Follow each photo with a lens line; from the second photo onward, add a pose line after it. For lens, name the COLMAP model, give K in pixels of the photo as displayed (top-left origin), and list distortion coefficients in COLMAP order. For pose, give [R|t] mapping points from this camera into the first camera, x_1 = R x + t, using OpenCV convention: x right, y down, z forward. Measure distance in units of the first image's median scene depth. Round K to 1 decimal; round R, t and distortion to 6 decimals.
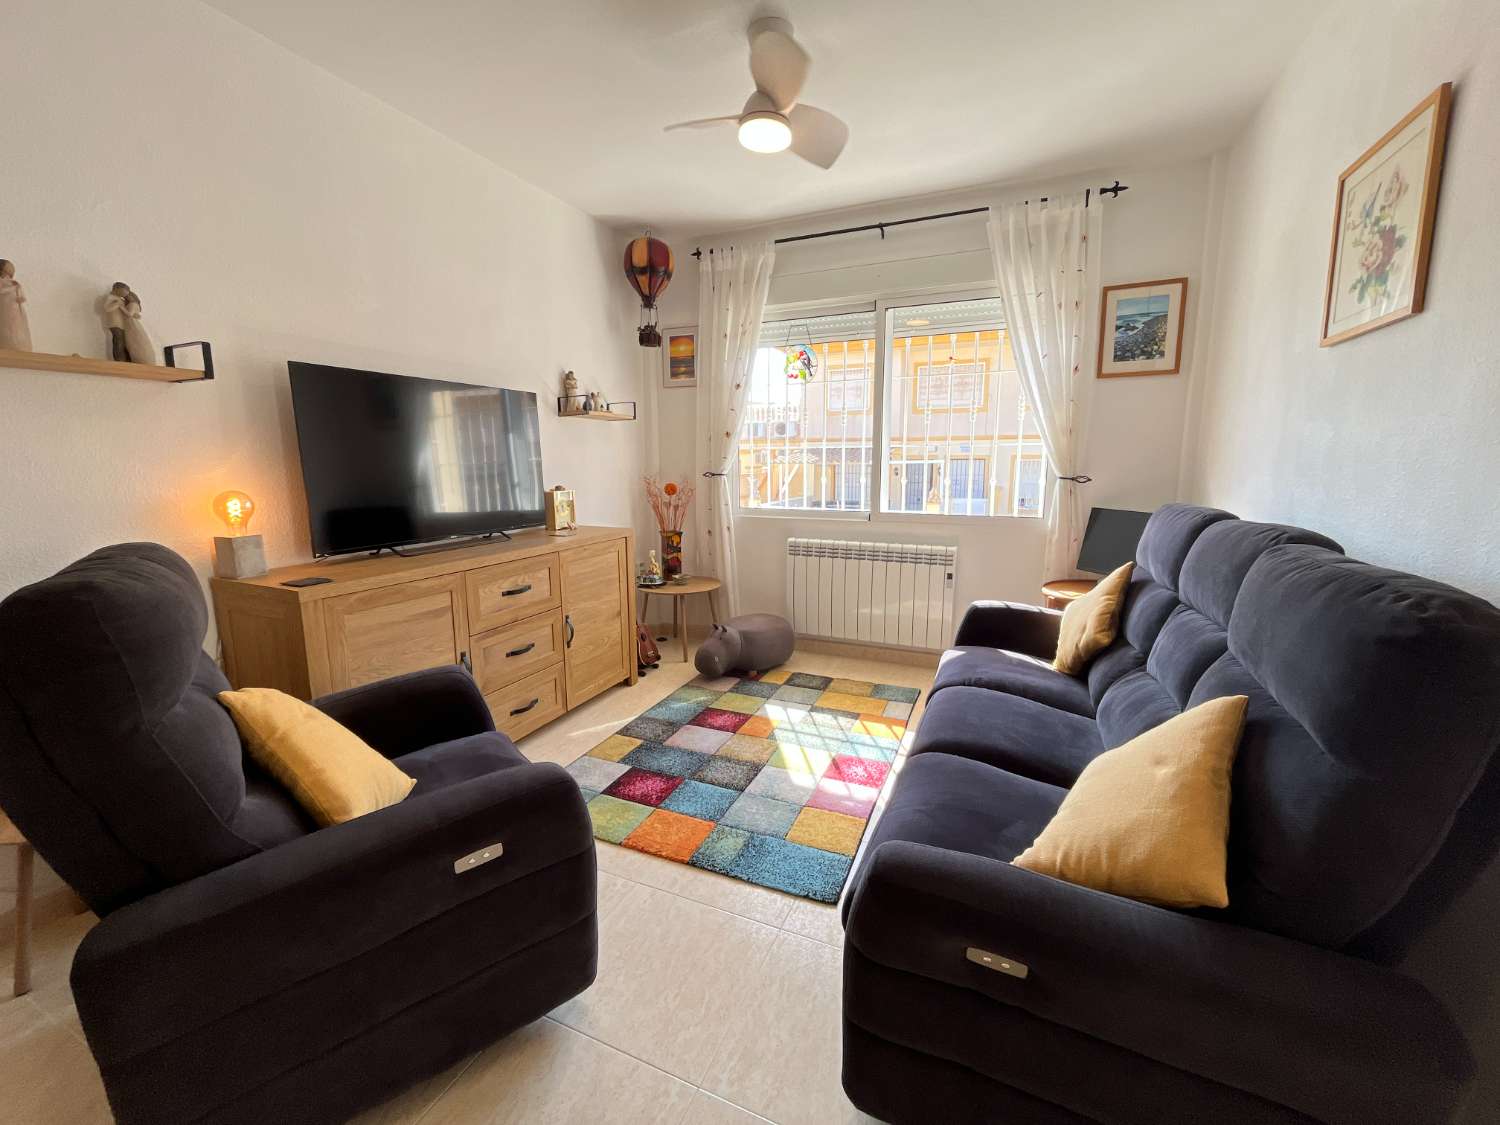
lens RADIAL K [[611.5, 0, 751.2], [0, 611.5, 558.6], [0, 0, 1]] dist [-0.007573, 0.001433]
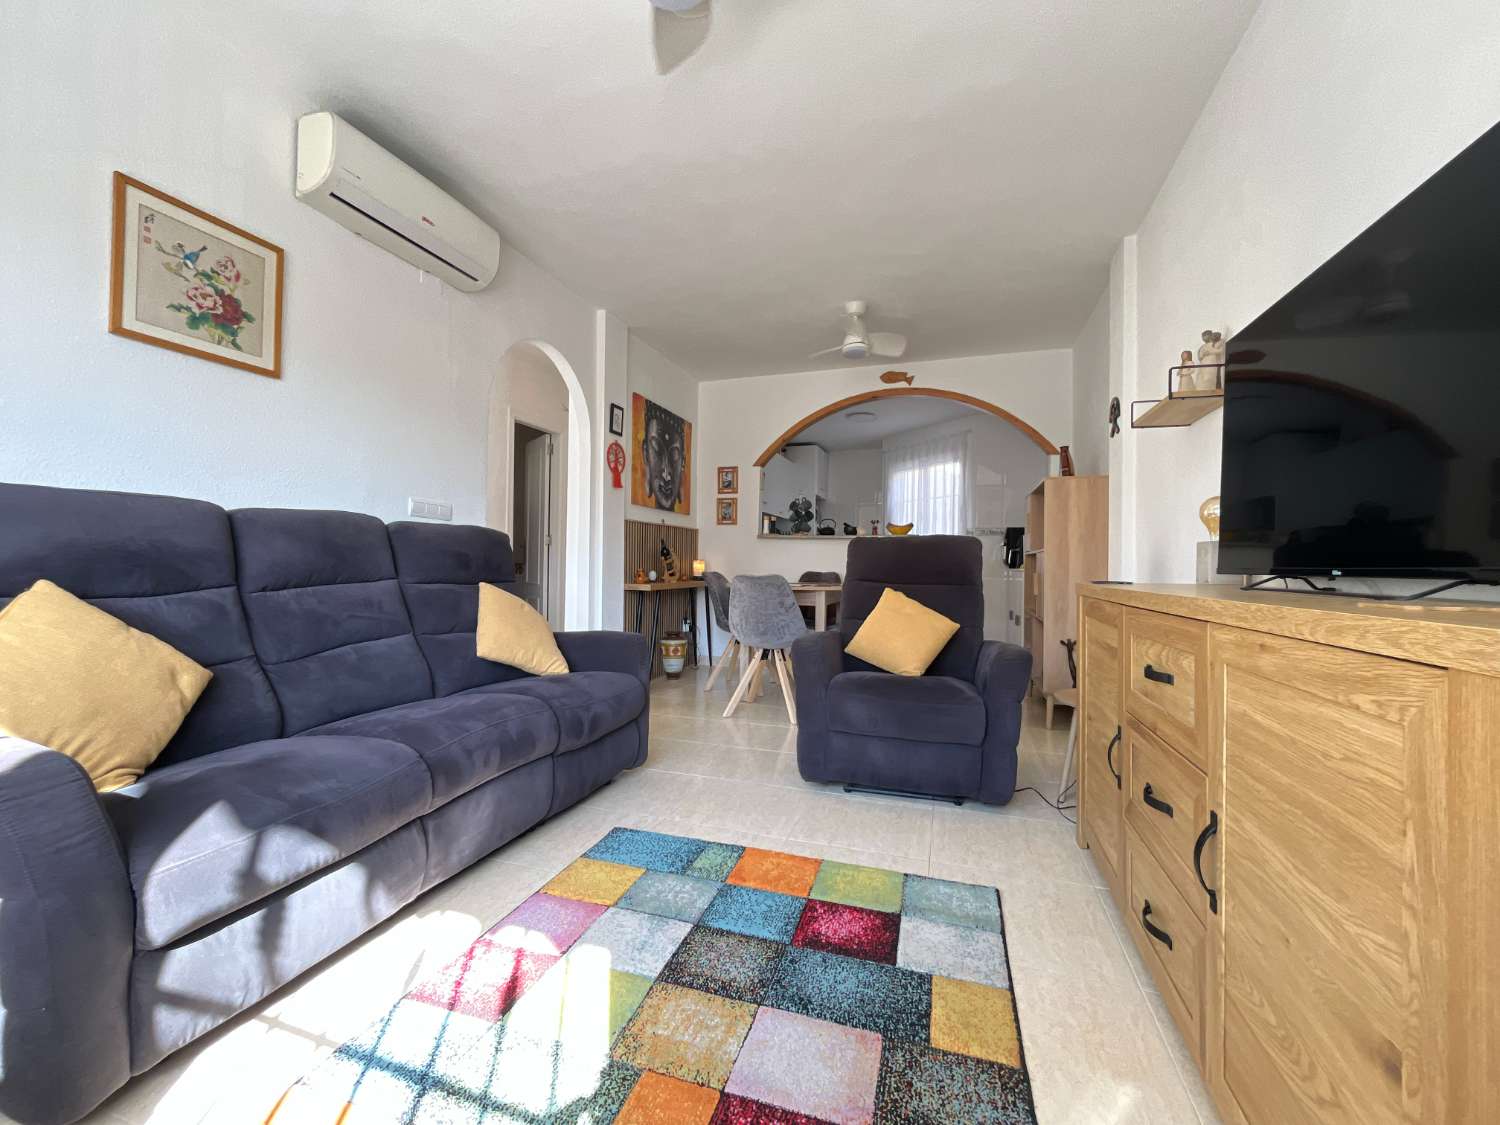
lens RADIAL K [[611.5, 0, 750.3], [0, 611.5, 561.0], [0, 0, 1]] dist [-0.007573, 0.001433]
pose [[-0.995610, -0.011473, -0.092893, -0.005582], [-0.025855, 0.987553, 0.155148, -0.104201], [0.089957, 0.156868, -0.983514, 1.414122]]
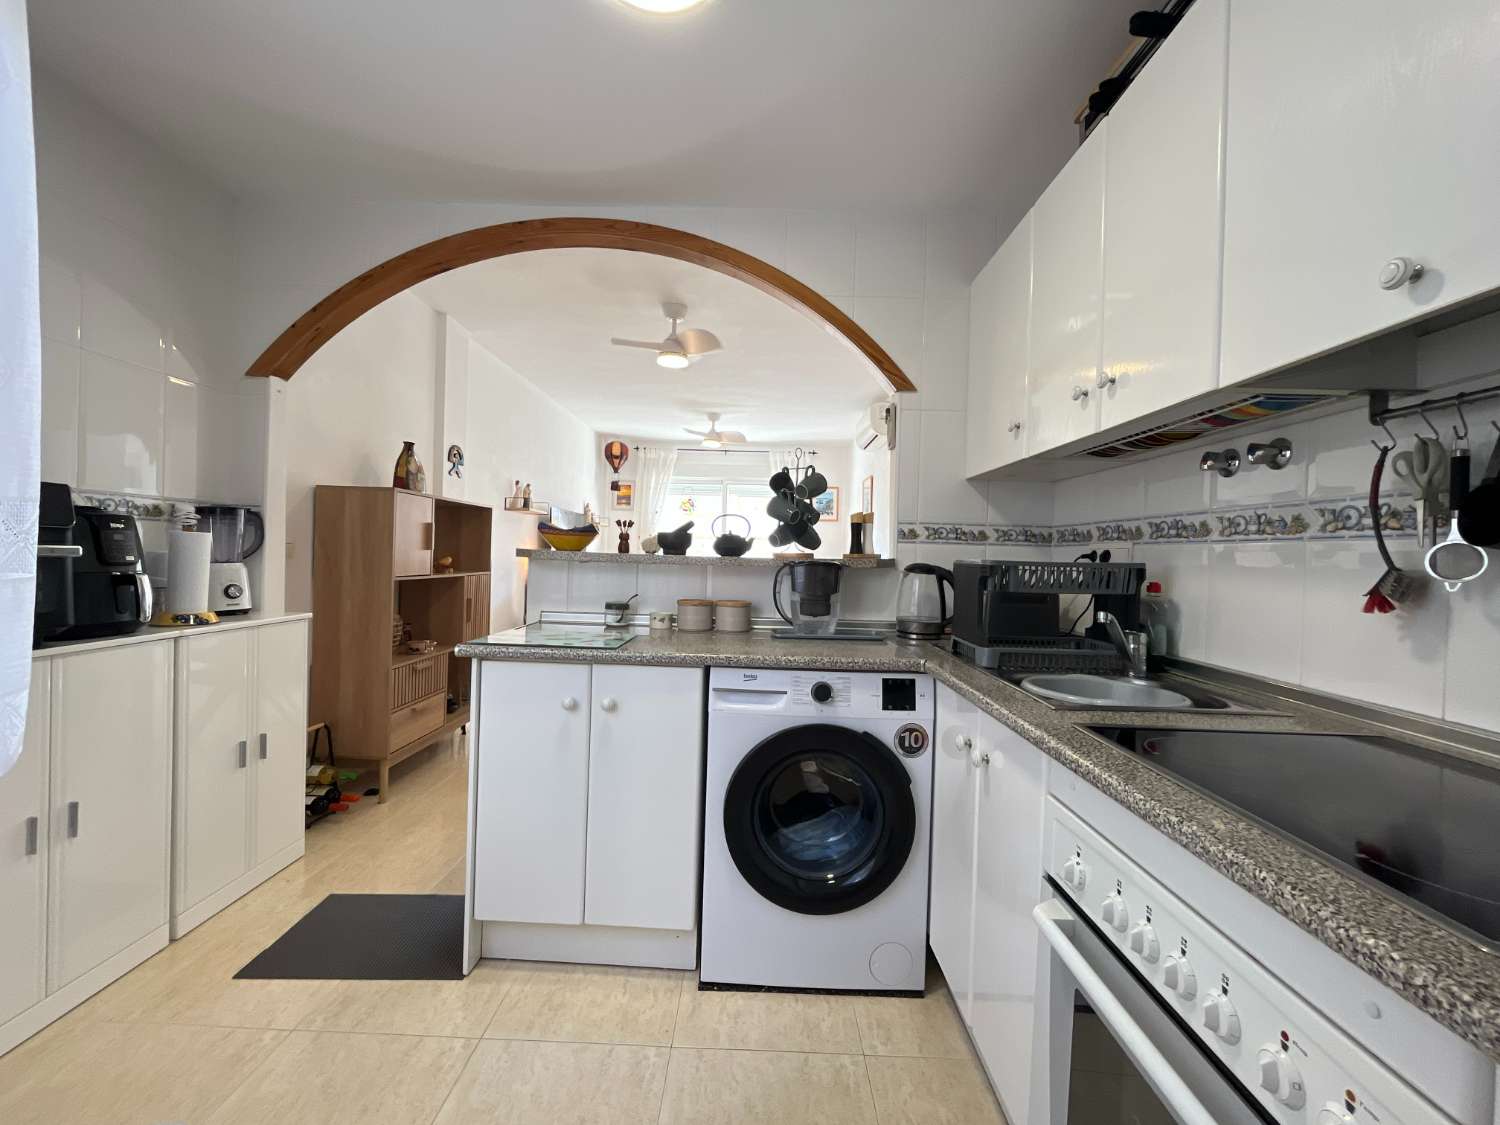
lens RADIAL K [[611.5, 0, 741.8], [0, 611.5, 562.7], [0, 0, 1]] dist [-0.007573, 0.001433]
pose [[0.926854, 0.022844, 0.374726, -0.767531], [0.031192, 0.990010, -0.137502, 0.258307], [-0.374124, 0.139133, 0.916882, -1.414430]]
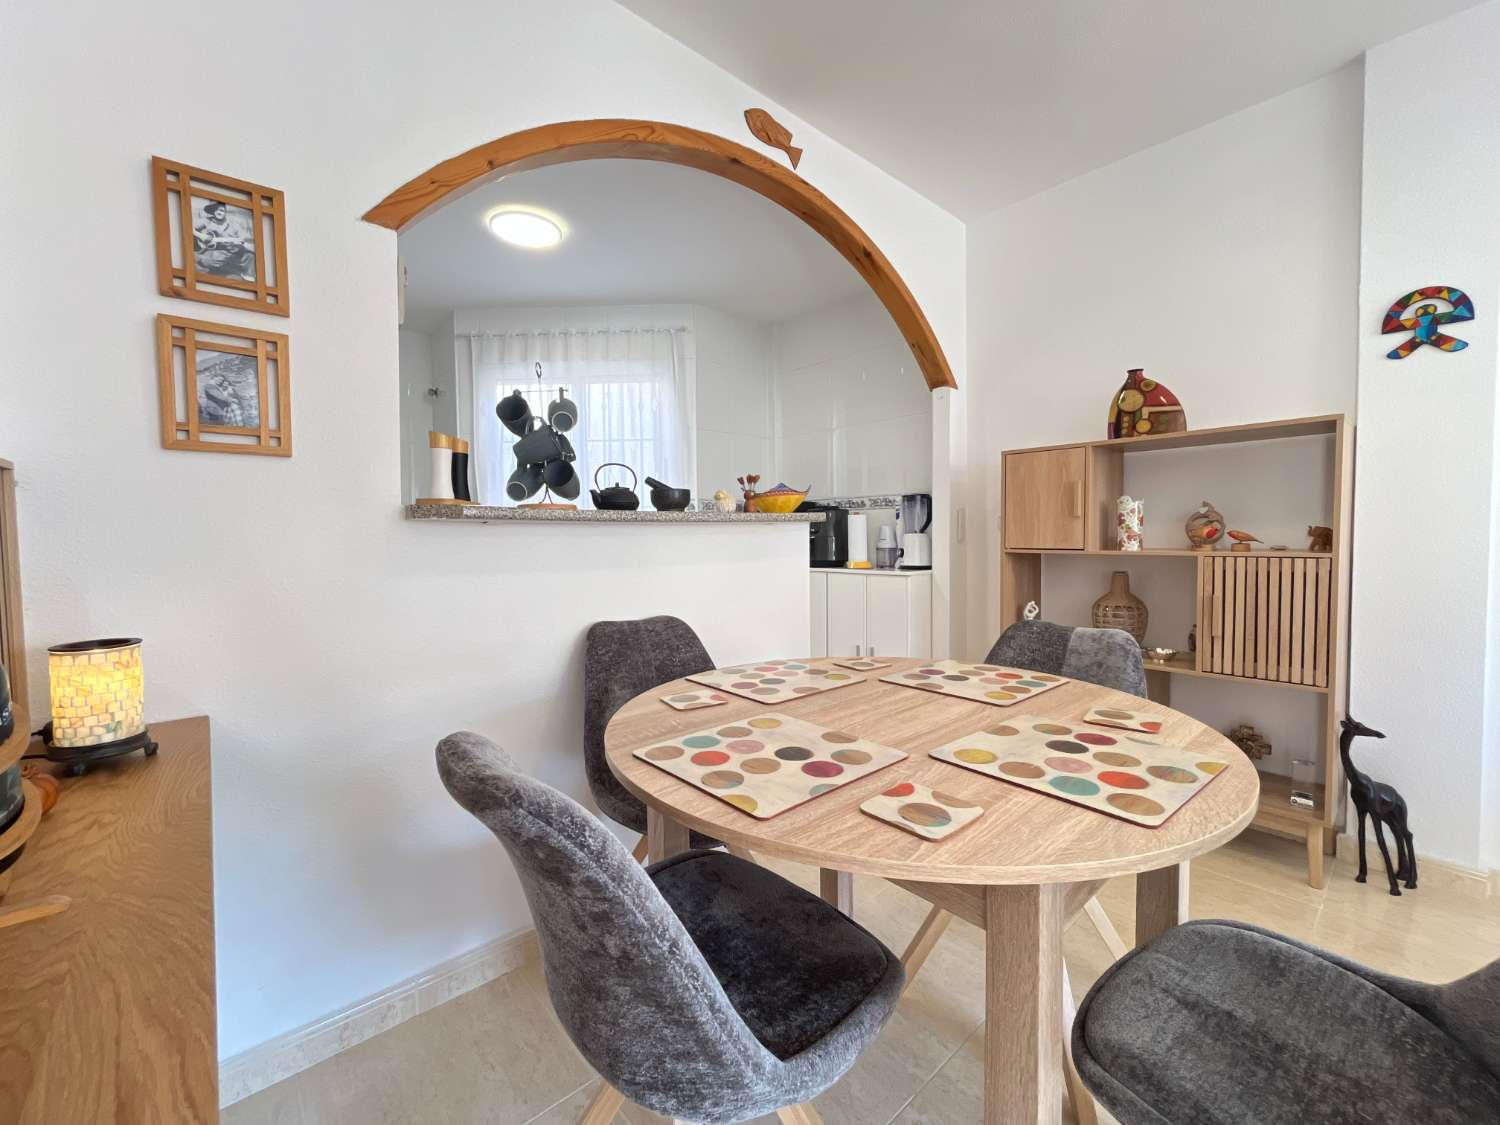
lens RADIAL K [[611.5, 0, 747.5], [0, 611.5, 561.4], [0, 0, 1]] dist [-0.007573, 0.001433]
pose [[-0.420301, 0.049163, -0.906052, 0.132283], [-0.133592, 0.984297, 0.115380, 0.078360], [0.897496, 0.169536, -0.407133, -0.156796]]
